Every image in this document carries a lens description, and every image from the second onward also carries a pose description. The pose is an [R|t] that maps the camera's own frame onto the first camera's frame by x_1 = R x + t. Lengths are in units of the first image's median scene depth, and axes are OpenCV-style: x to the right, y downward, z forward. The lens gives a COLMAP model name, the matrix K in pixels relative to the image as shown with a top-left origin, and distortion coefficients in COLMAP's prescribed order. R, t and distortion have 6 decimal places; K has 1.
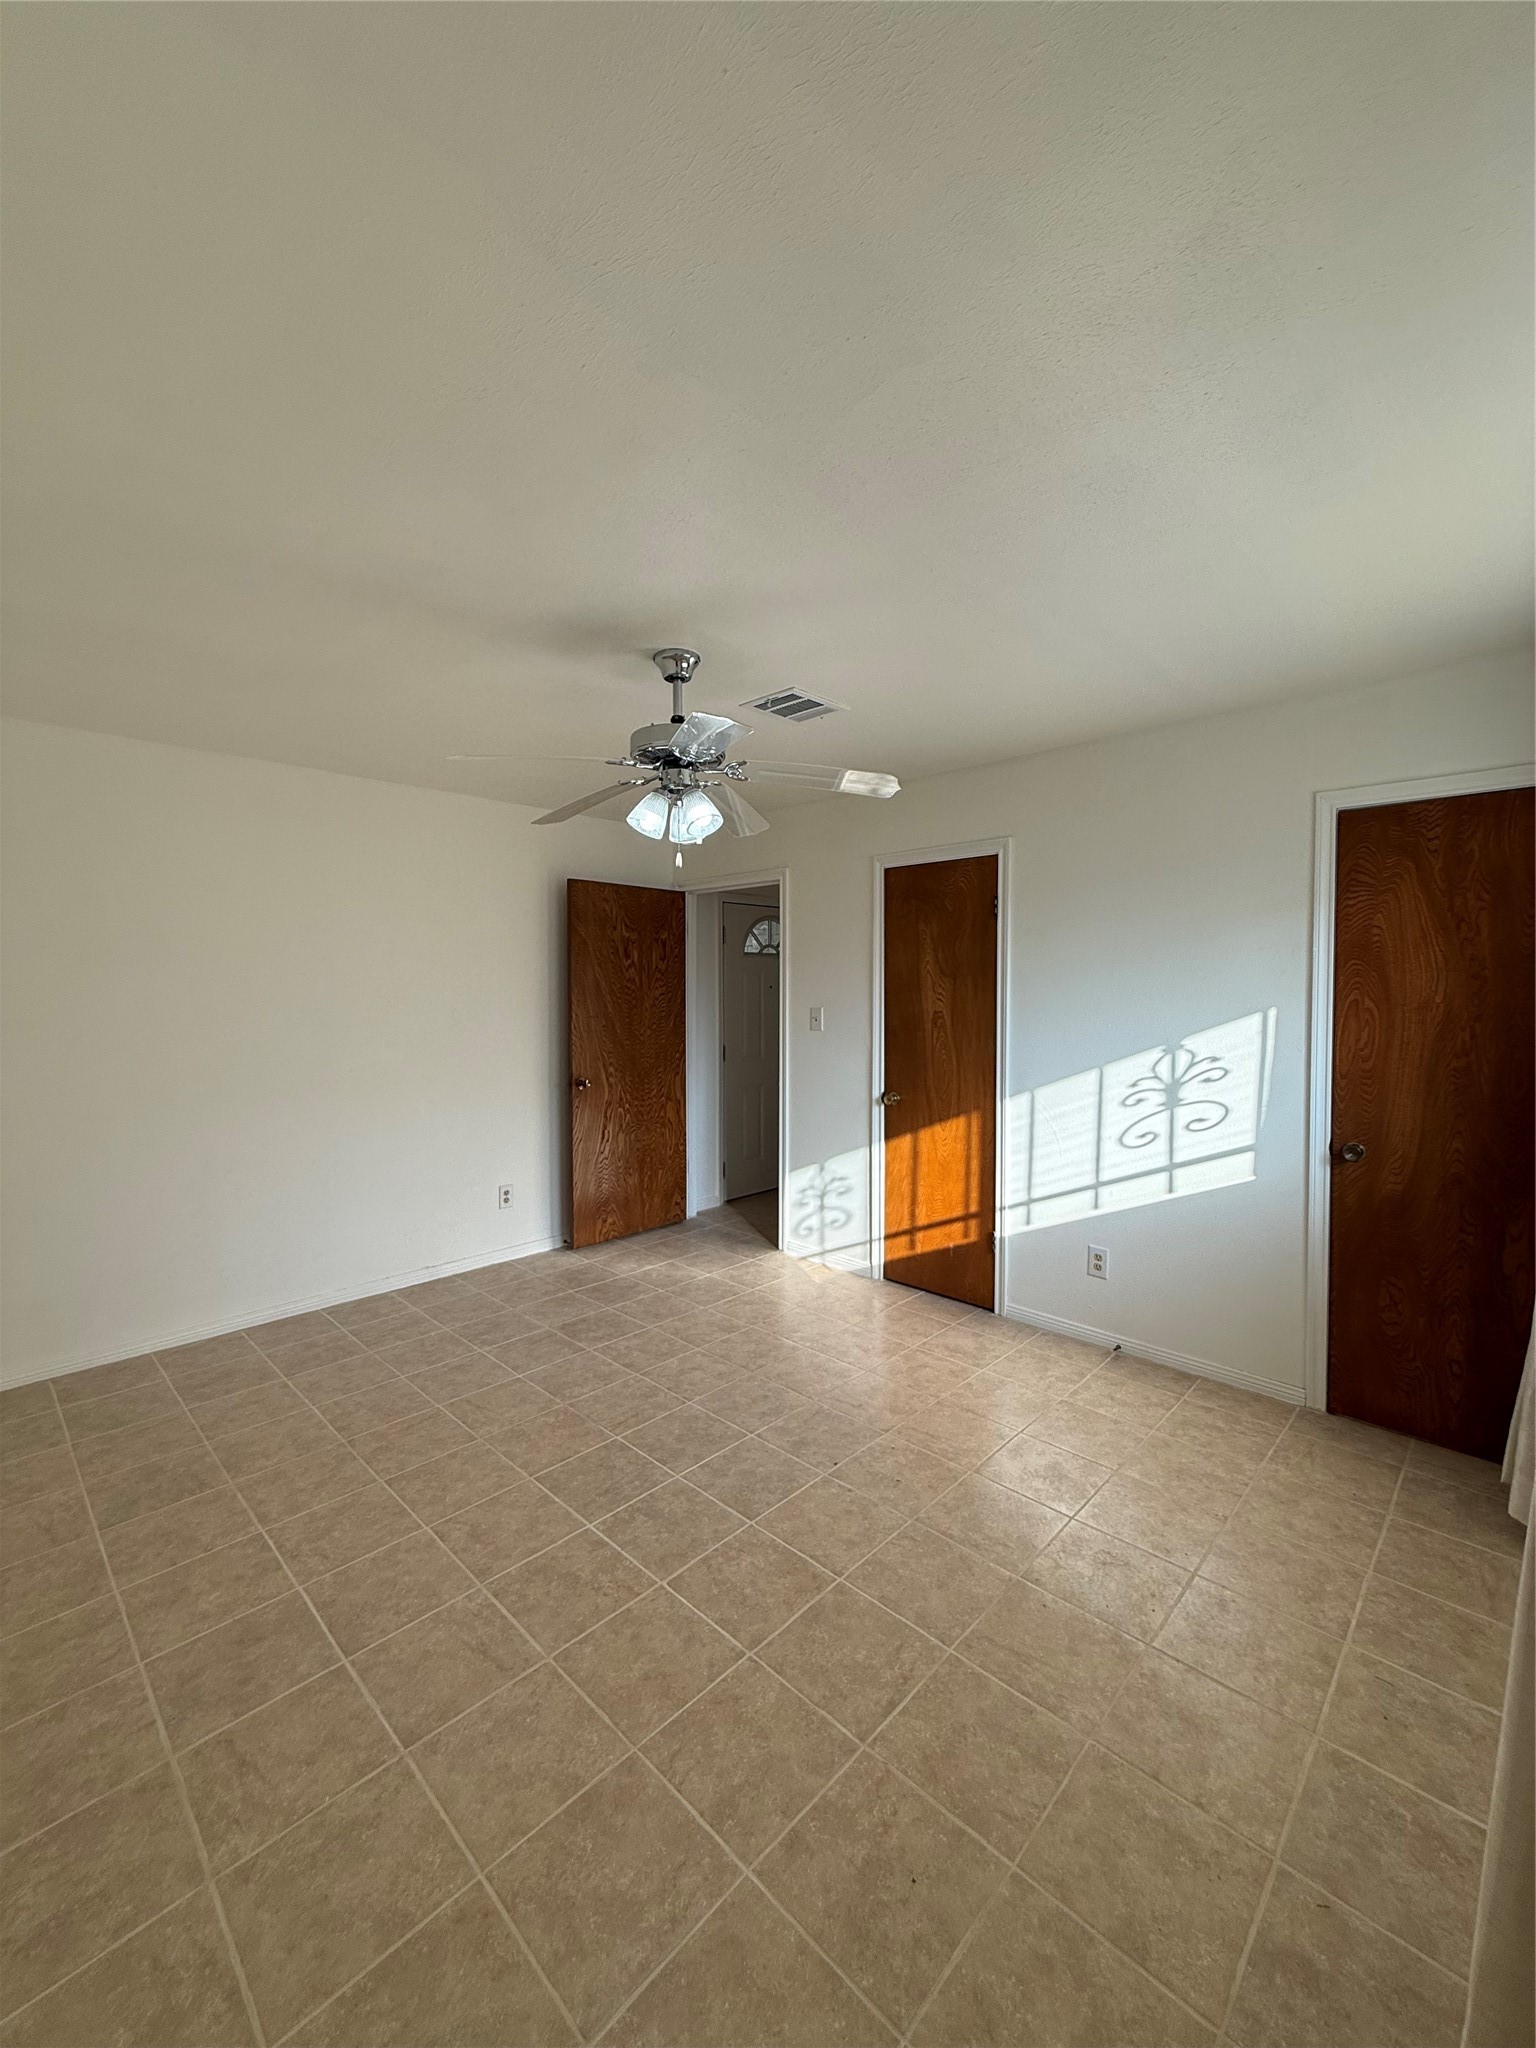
lens RADIAL K [[814.7, 0, 774.6], [0, 814.7, 1018.5], [0, 0, 1]] dist [0.000483, -0.000378]
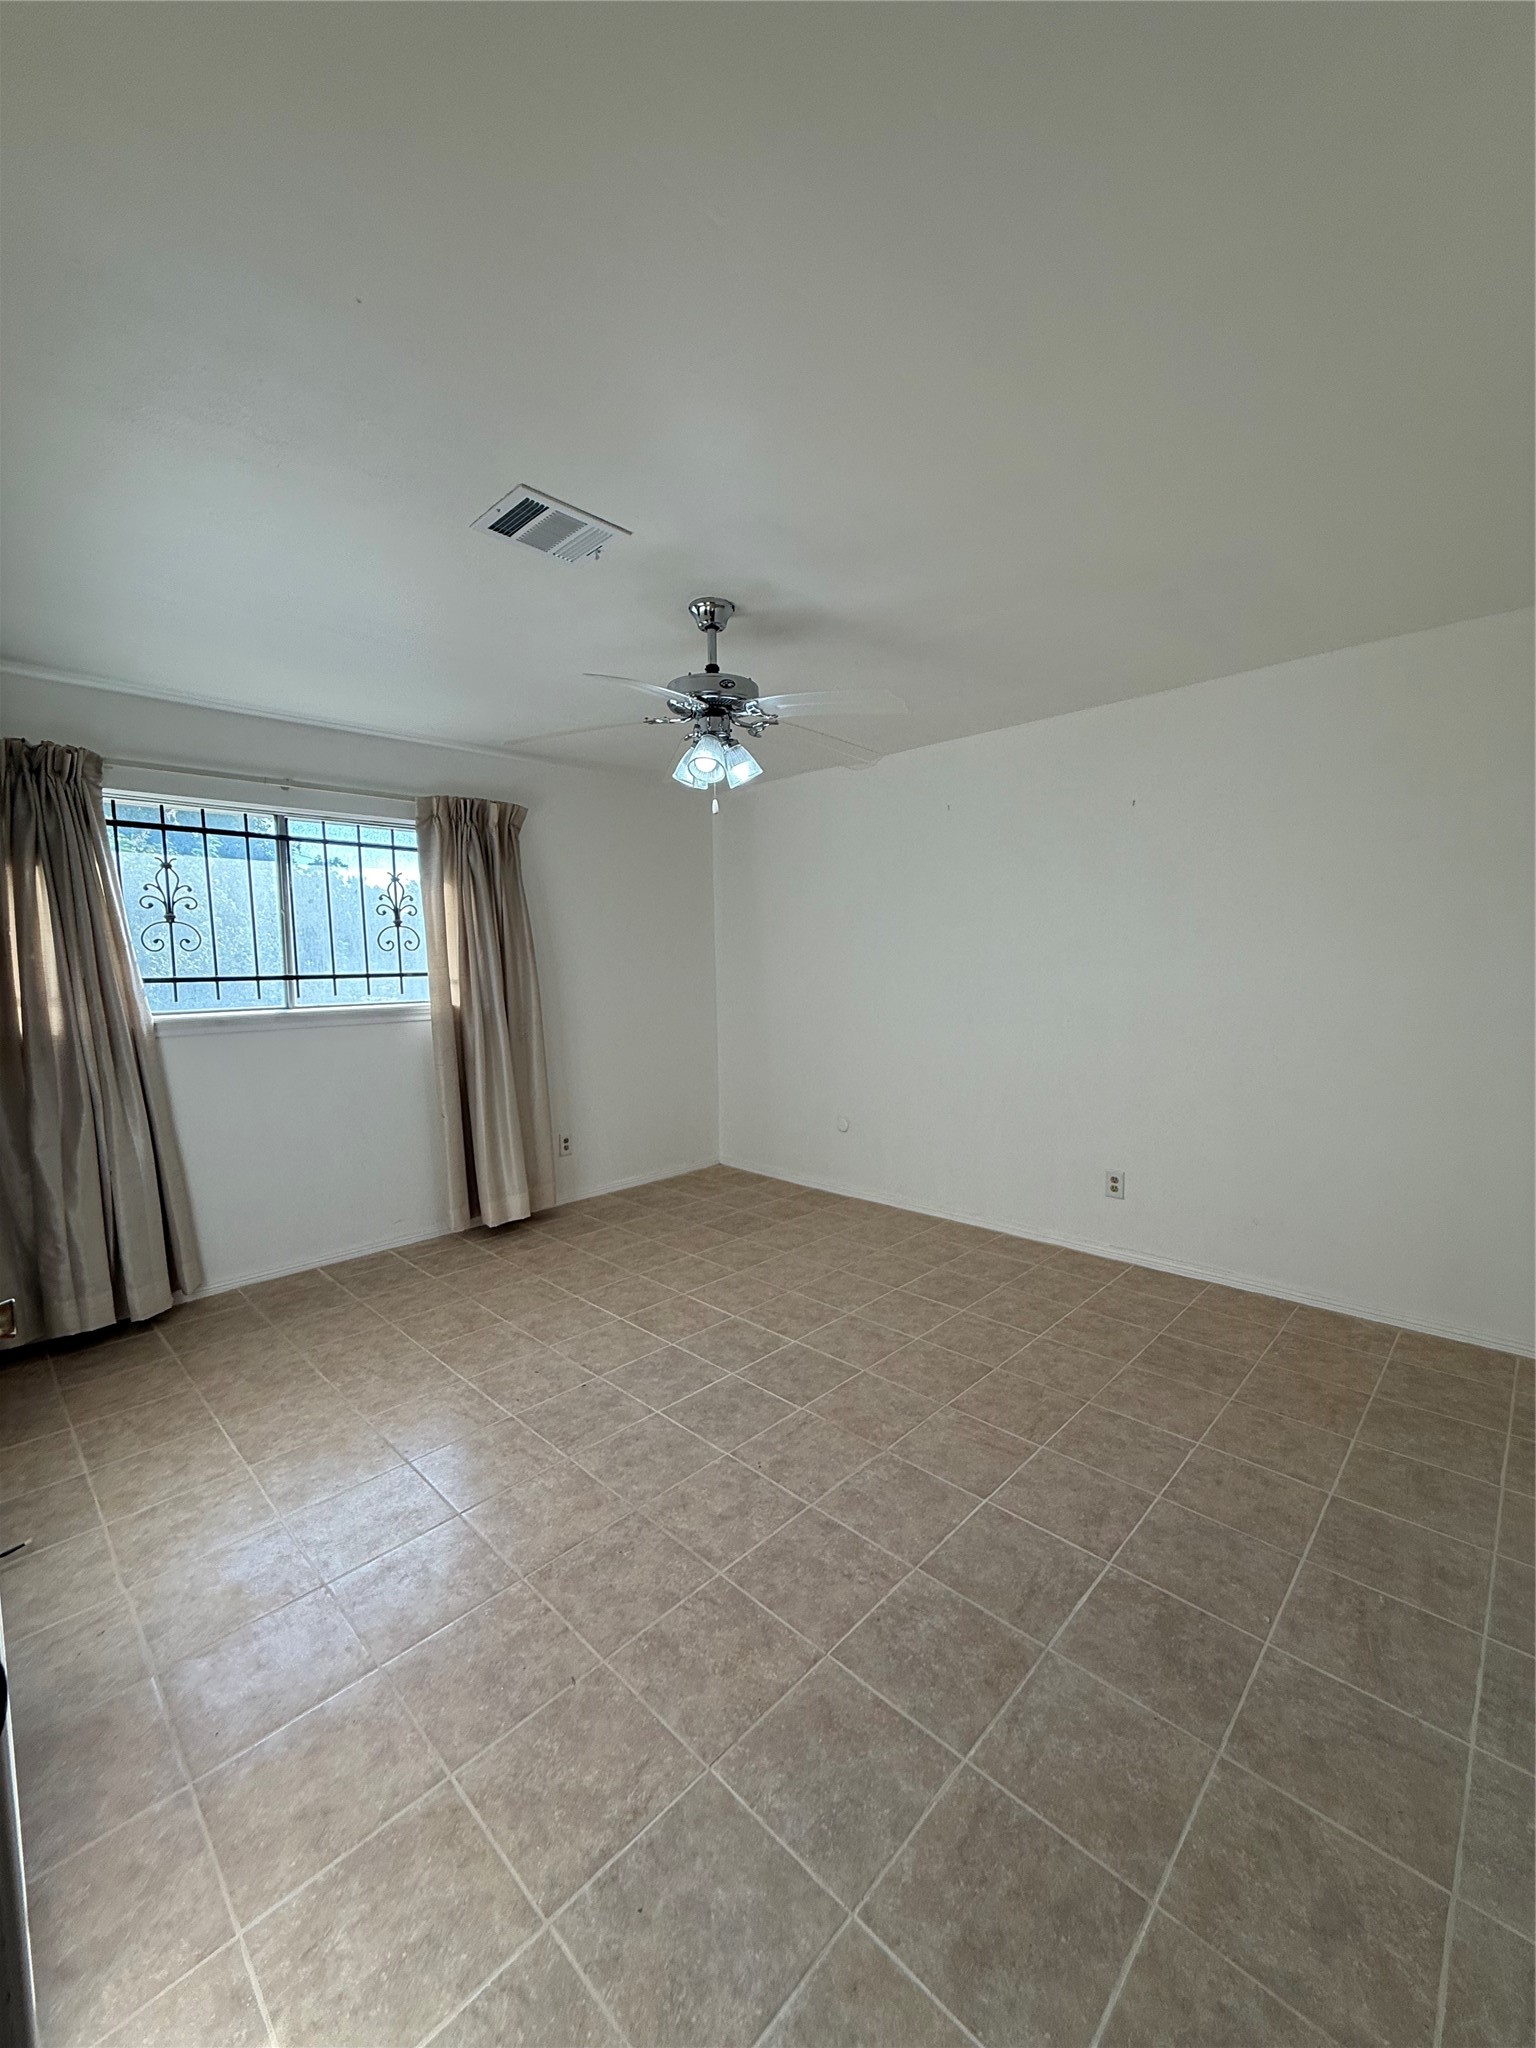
lens RADIAL K [[814.7, 0, 774.6], [0, 814.7, 1018.5], [0, 0, 1]] dist [0.000483, -0.000378]
pose [[-0.999792, 0.020000, 0.003896, -0.191664], [0.020309, 0.993654, 0.110634, -0.039135], [-0.001659, 0.110690, -0.993854, 2.054766]]
